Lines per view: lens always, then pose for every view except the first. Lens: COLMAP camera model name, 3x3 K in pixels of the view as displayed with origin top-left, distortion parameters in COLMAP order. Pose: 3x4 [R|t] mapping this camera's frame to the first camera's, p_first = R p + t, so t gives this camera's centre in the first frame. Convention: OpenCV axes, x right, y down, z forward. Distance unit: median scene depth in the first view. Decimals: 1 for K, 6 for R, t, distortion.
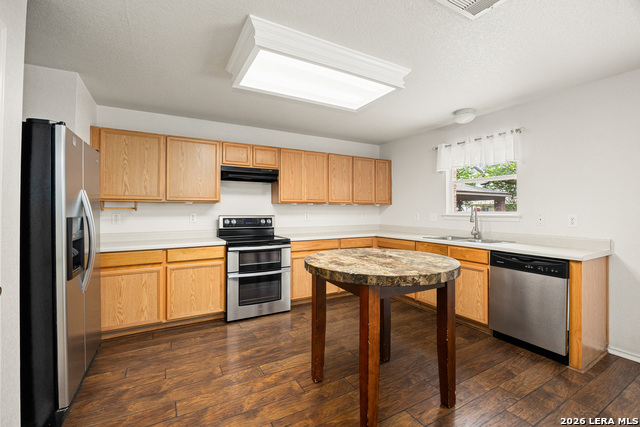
lens RADIAL K [[277.2, 0, 318.7], [0, 277.2, 207.6], [0, 0, 1]] dist [-0.016422, -0.000924]
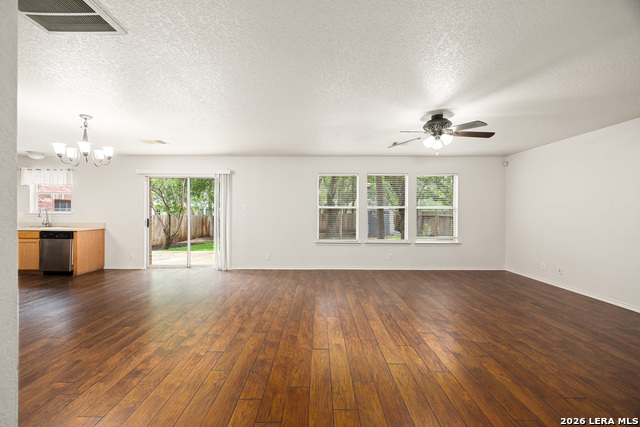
lens RADIAL K [[246.9, 0, 316.5], [0, 246.9, 211.9], [0, 0, 1]] dist [-0.000597, -0.000360]
pose [[0.484969, -0.000344, 0.874531, 0.035215], [-0.014482, 0.999860, 0.008424, -0.018377], [-0.874411, -0.016750, 0.484896, -1.273780]]
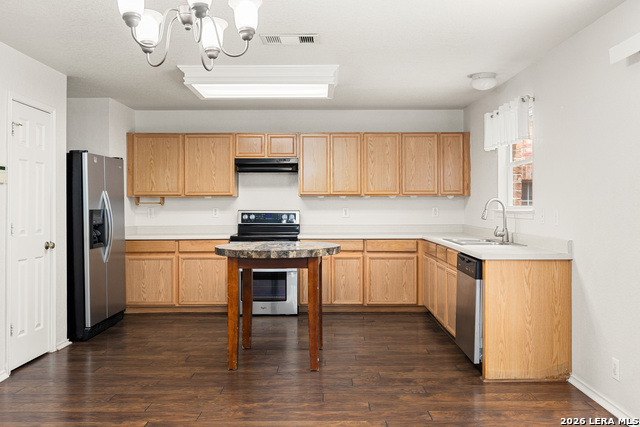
lens RADIAL K [[543.5, 0, 323.6], [0, 543.5, 212.1], [0, 0, 1]] dist [-0.005704, 0.017976]
pose [[0.876921, 0.004918, -0.480609, 0.869734], [0.007110, 0.999705, 0.023204, -0.006551], [0.480582, -0.023766, 0.876628, -0.542310]]
